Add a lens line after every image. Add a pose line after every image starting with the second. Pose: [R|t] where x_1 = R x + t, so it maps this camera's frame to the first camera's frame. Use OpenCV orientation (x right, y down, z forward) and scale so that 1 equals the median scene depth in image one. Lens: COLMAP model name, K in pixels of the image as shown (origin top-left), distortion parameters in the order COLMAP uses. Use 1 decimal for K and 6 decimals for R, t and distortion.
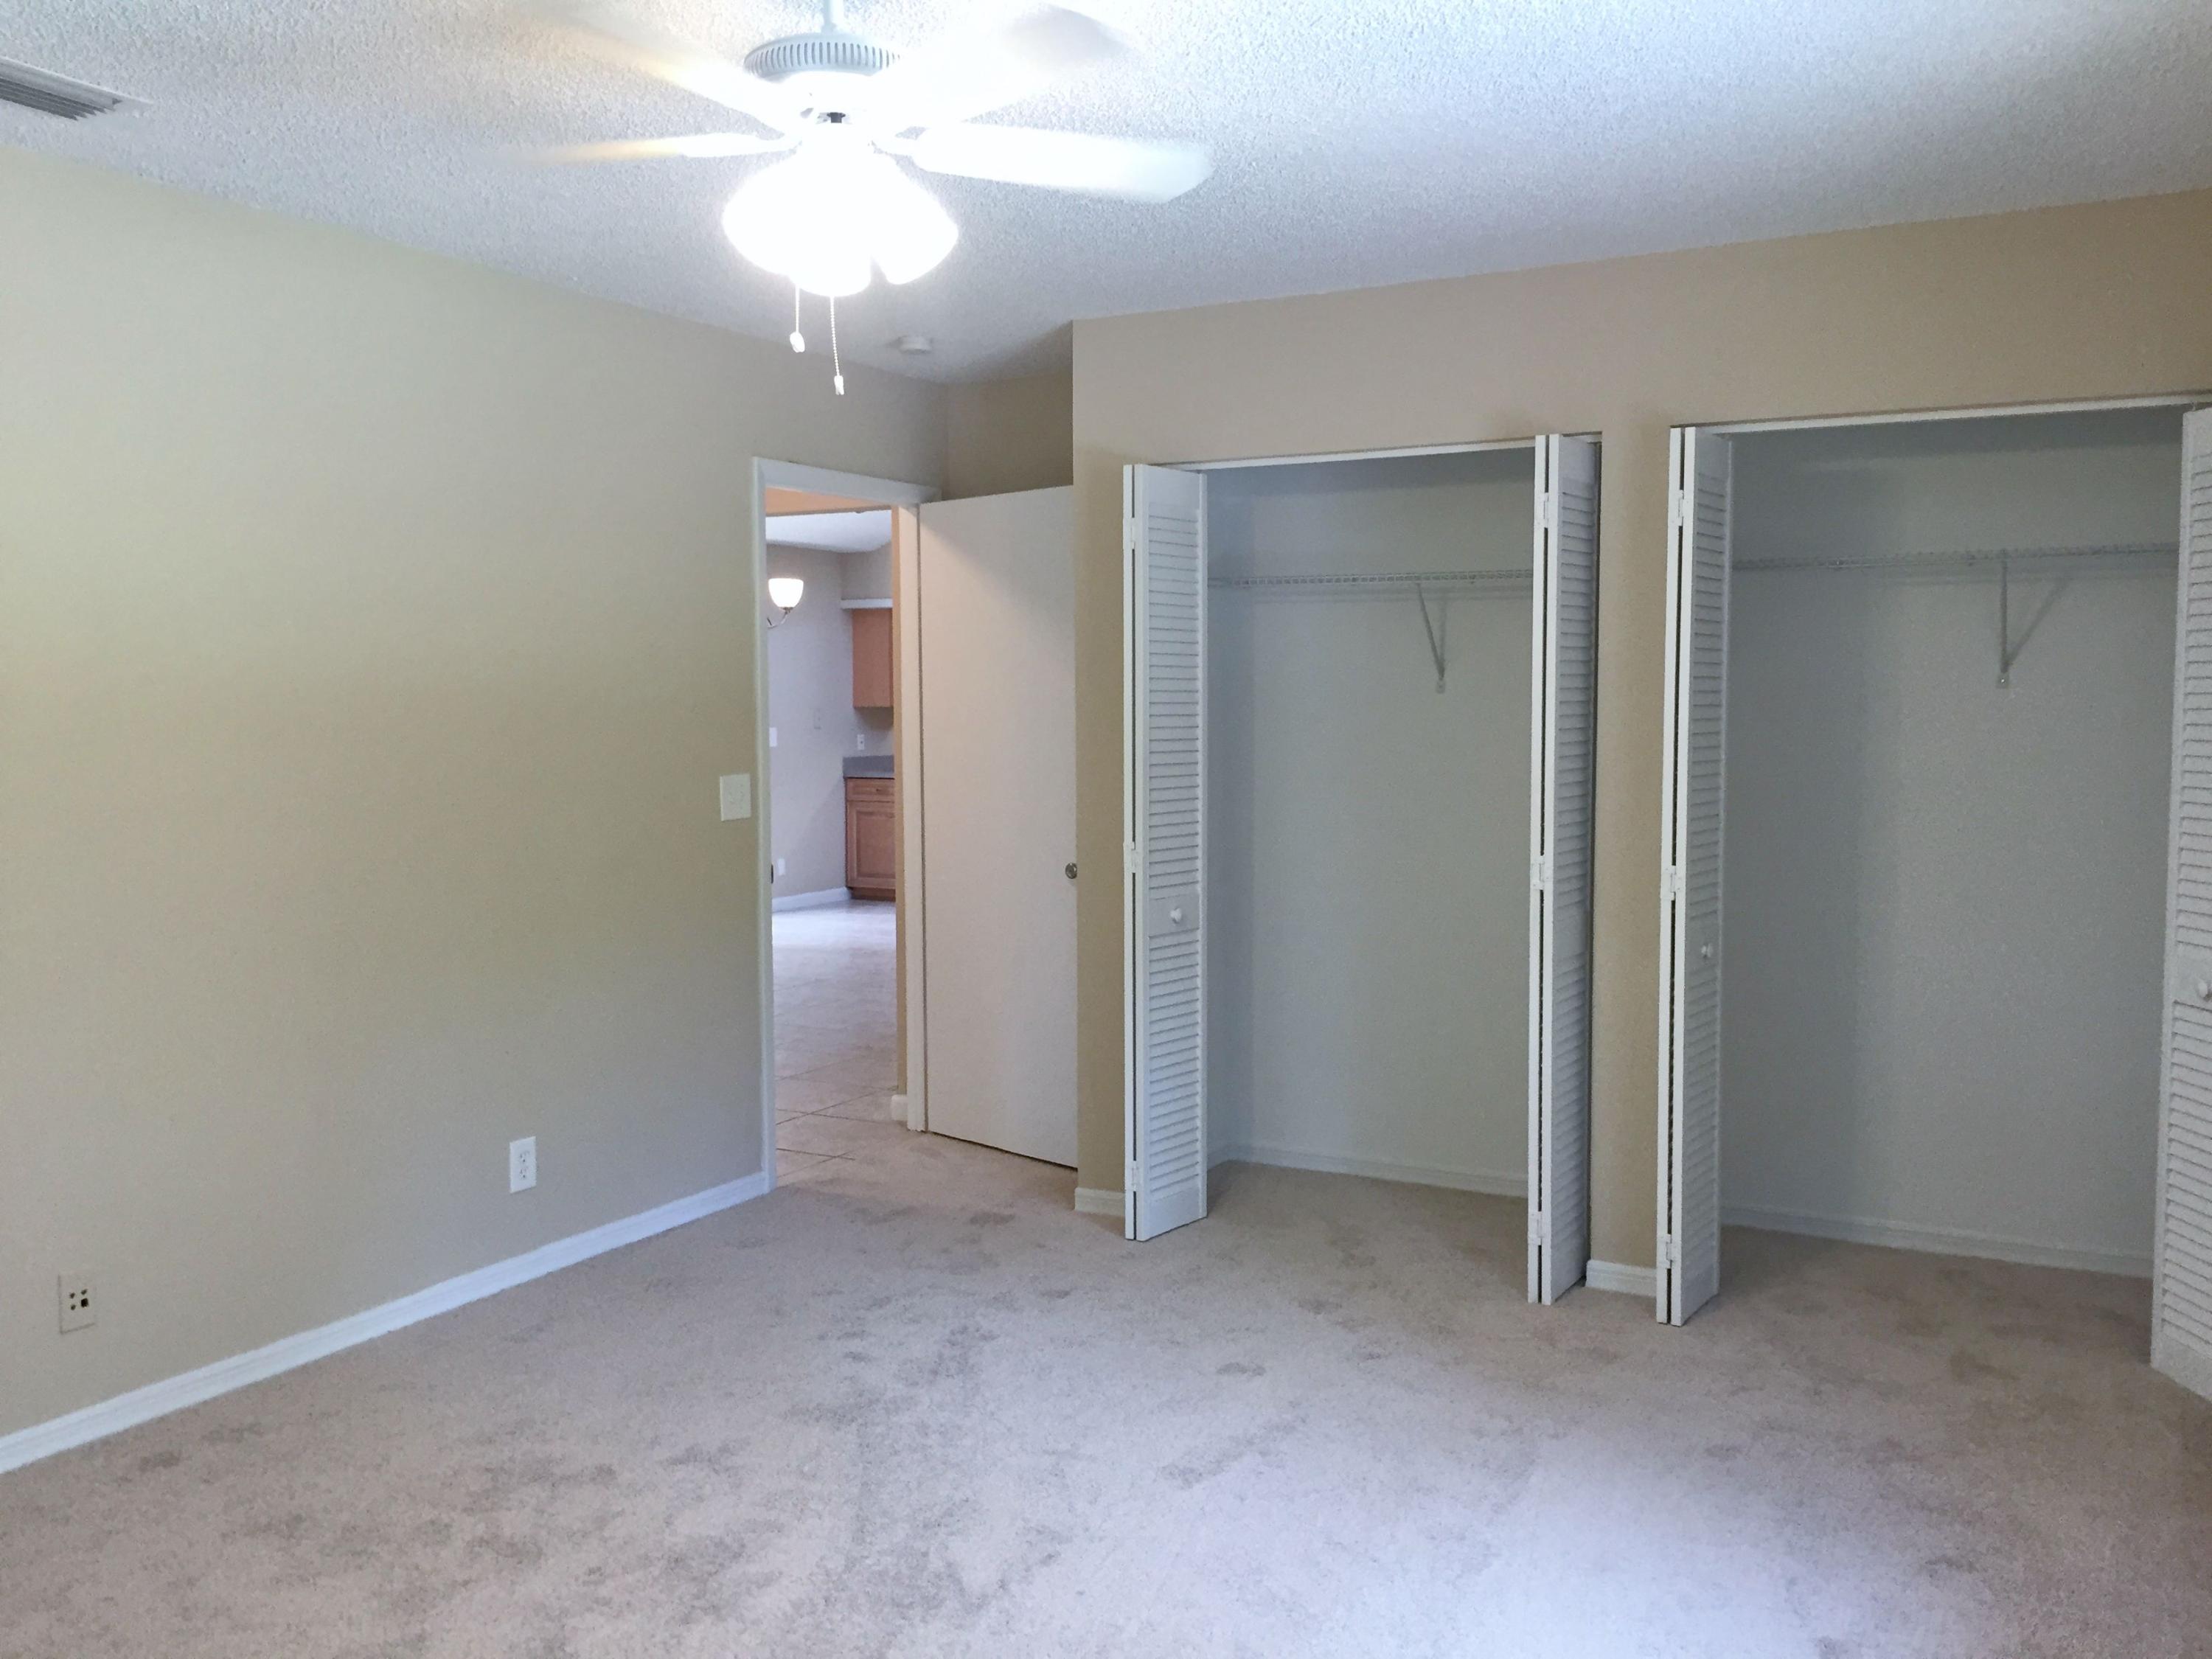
lens RADIAL K [[1877.4, 0, 1111.1], [0, 1877.4, 835.0], [0, 0, 1]] dist [0.033059, -0.037193]
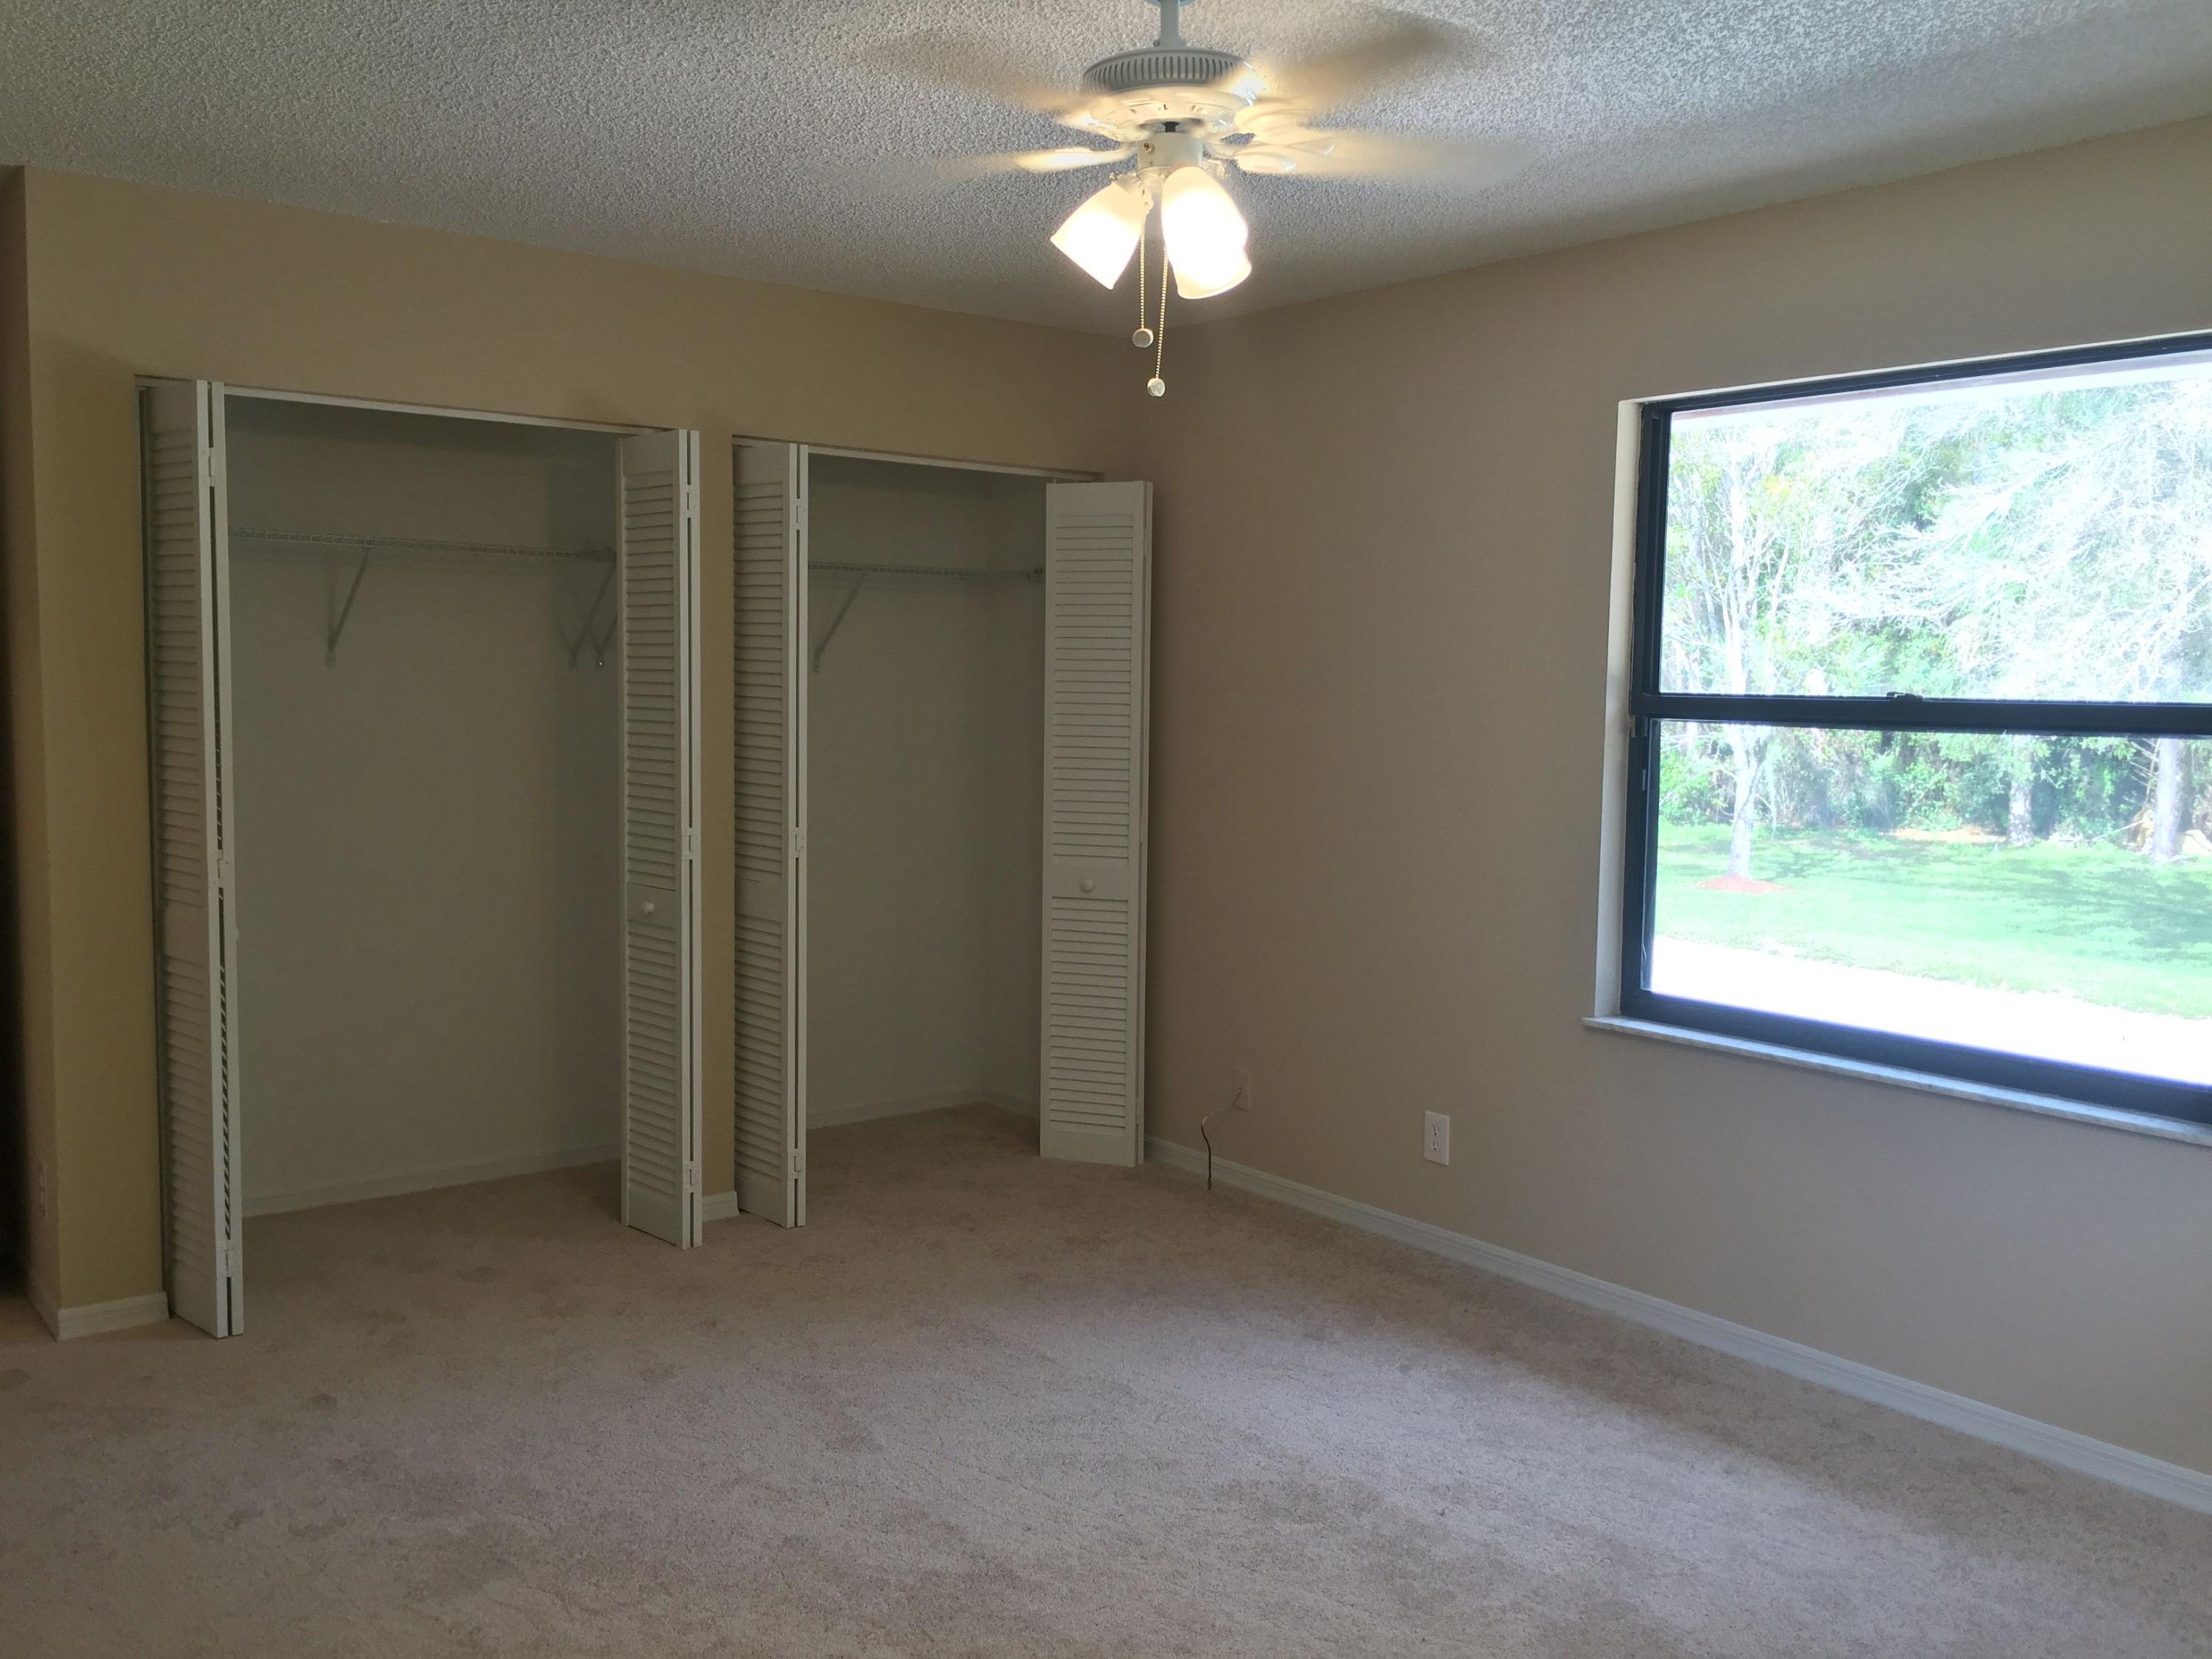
lens RADIAL K [[1877.4, 0, 1111.4], [0, 1877.4, 818.9], [0, 0, 1]] dist [0.033059, -0.037193]
pose [[0.393282, -0.059775, 0.917473, -0.707412], [0.053278, 0.997689, 0.042163, -0.027589], [-0.917873, 0.032299, 0.395558, 0.394664]]
